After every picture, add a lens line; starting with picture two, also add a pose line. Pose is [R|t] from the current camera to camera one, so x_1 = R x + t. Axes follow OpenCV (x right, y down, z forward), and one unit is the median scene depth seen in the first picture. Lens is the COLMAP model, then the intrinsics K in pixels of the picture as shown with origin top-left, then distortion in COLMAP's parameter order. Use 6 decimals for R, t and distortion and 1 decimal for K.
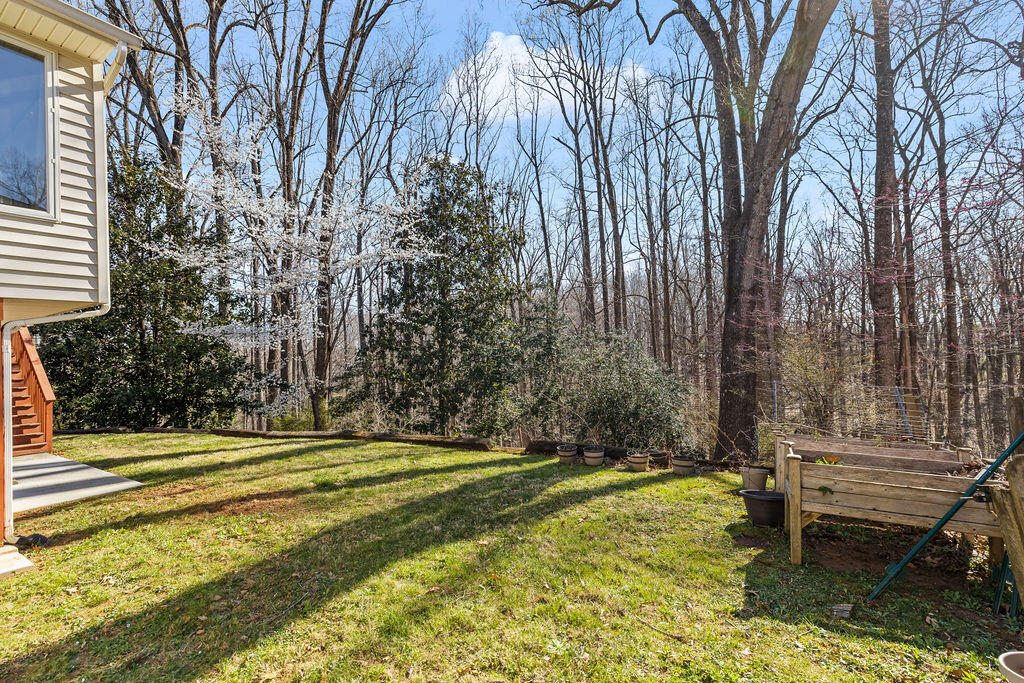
lens RADIAL K [[441.9, 0, 510.8], [0, 441.9, 339.8], [0, 0, 1]] dist [0.000720, -0.000135]
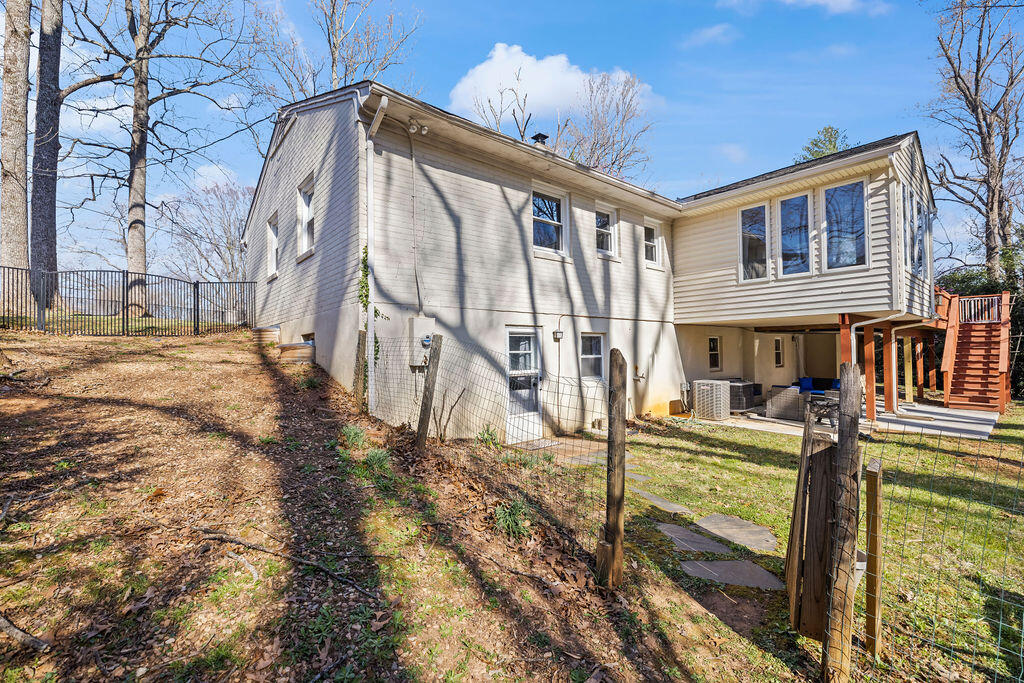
lens RADIAL K [[432.7, 0, 512.0], [0, 432.7, 341.5], [0, 0, 1]] dist [0.000217, -0.000048]
pose [[-0.299559, 0.020815, -0.953851, 0.779500], [0.045509, 0.998936, 0.007506, -0.031062], [0.952992, -0.041160, -0.300187, 0.074361]]
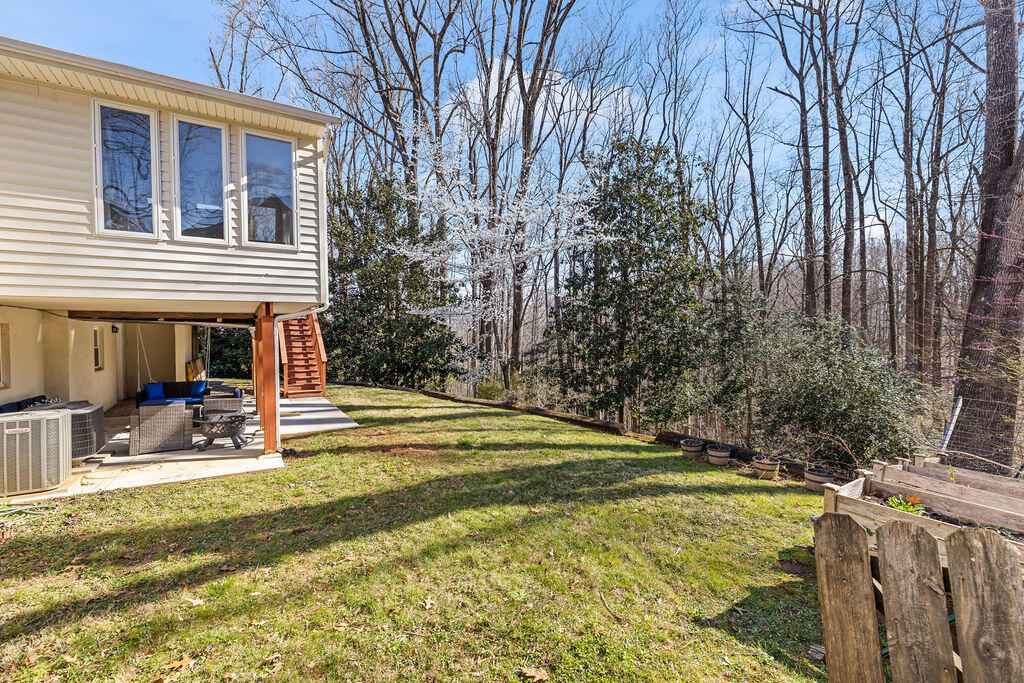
lens RADIAL K [[432.7, 0, 512.0], [0, 432.7, 341.5], [0, 0, 1]] dist [0.000217, -0.000048]
pose [[0.901103, 0.039916, -0.431763, 0.209881], [-0.015762, 0.998111, 0.059377, -0.037238], [0.433317, -0.046699, 0.900031, -0.033652]]
